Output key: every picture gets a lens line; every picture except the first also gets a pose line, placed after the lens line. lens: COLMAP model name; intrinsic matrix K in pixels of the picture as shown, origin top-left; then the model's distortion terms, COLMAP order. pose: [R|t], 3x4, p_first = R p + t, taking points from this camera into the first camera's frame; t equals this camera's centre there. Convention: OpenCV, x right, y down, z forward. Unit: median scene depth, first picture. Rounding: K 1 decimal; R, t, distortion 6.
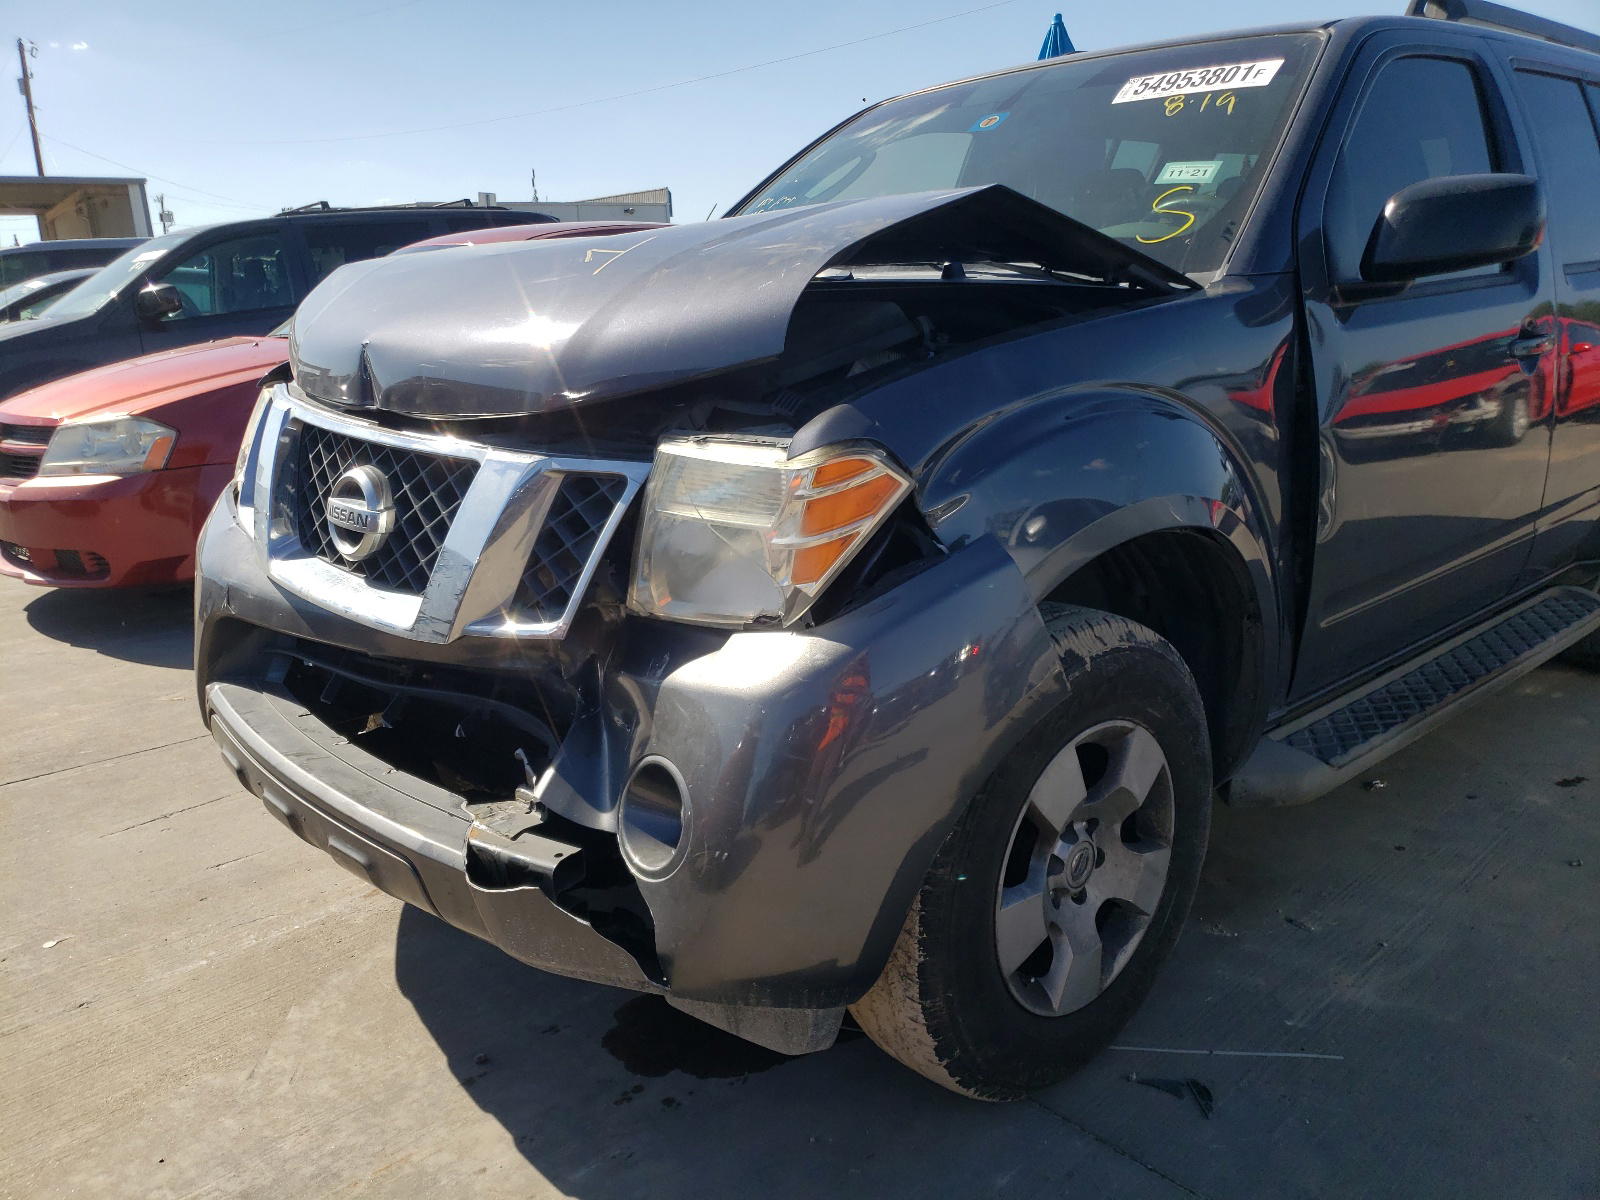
lens RADIAL K [[1260.5, 0, 800.0], [0, 1260.5, 600.0], [0, 0, 1]] dist [-0.039647, 0.042631]
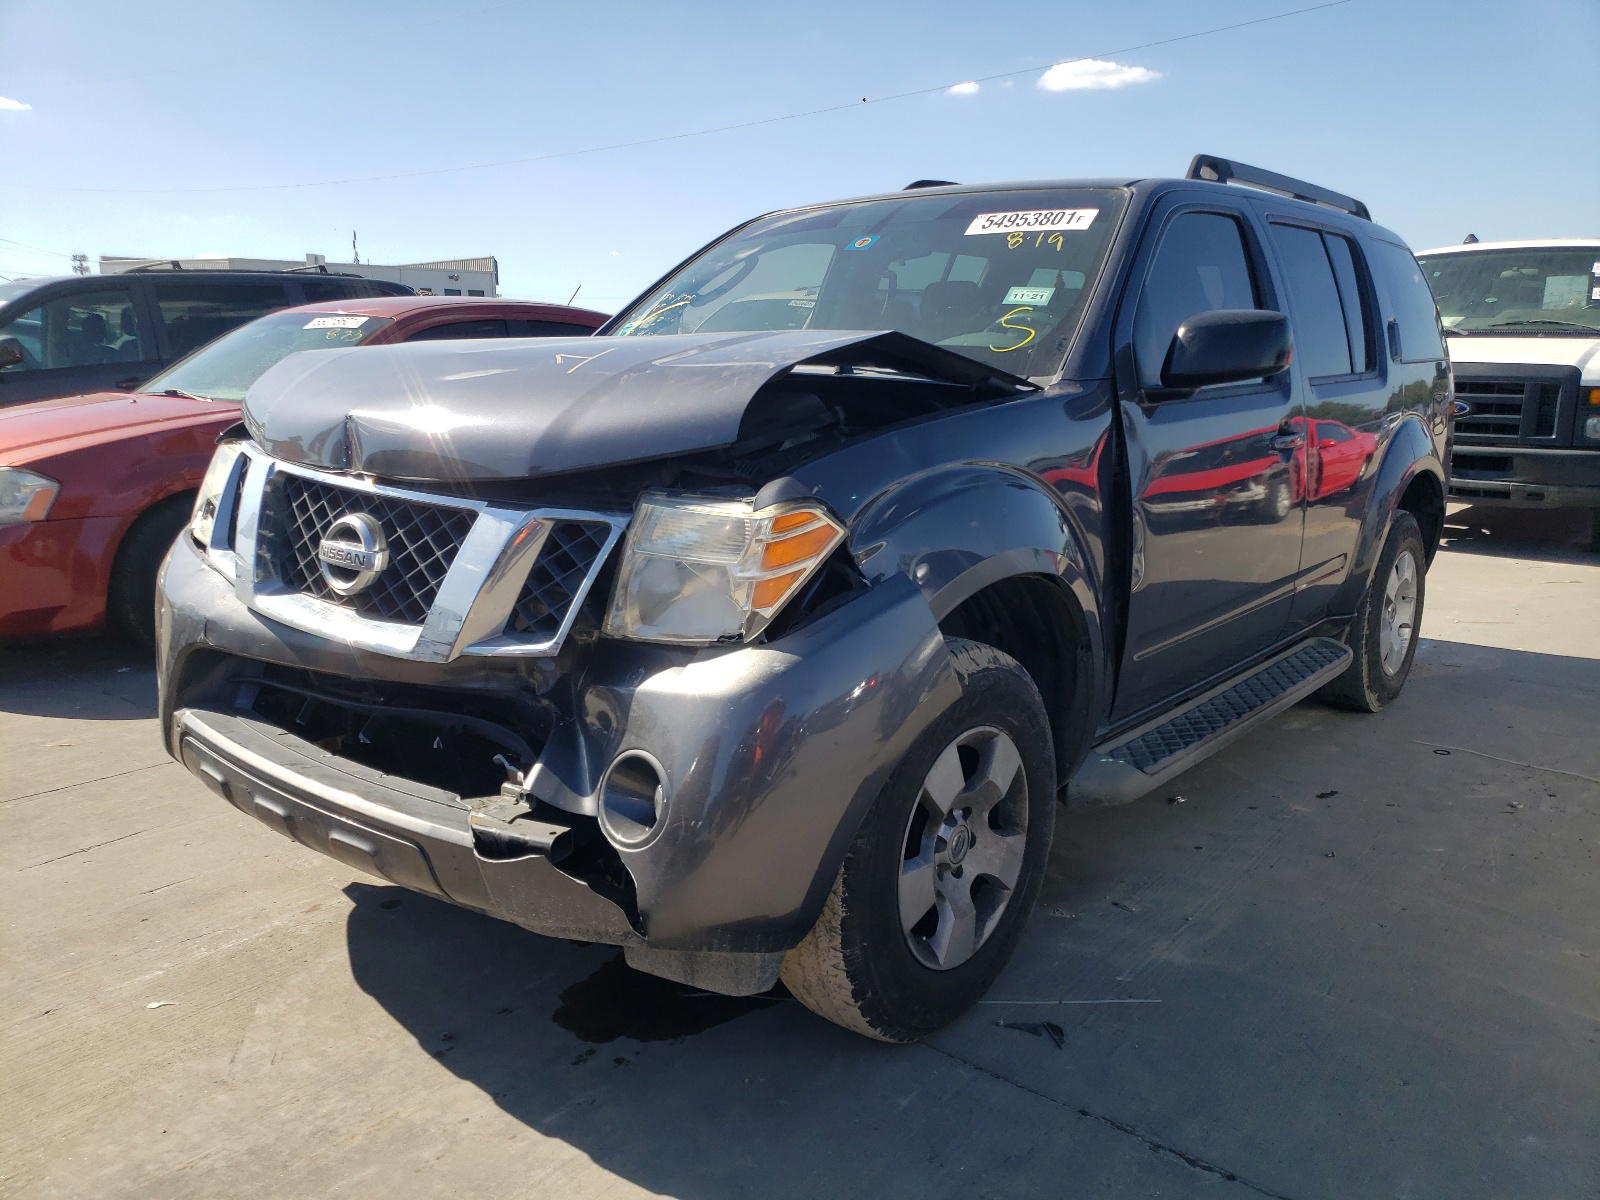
lens RADIAL K [[1382.1, 0, 798.1], [0, 1382.1, 595.1], [0, 0, 1]] dist [-0.006790, -0.007109]
pose [[0.984338, 0.010701, 0.175967, -0.171980], [0.002265, 0.997306, -0.073317, 0.063454], [-0.176278, 0.072567, 0.981662, -0.321693]]
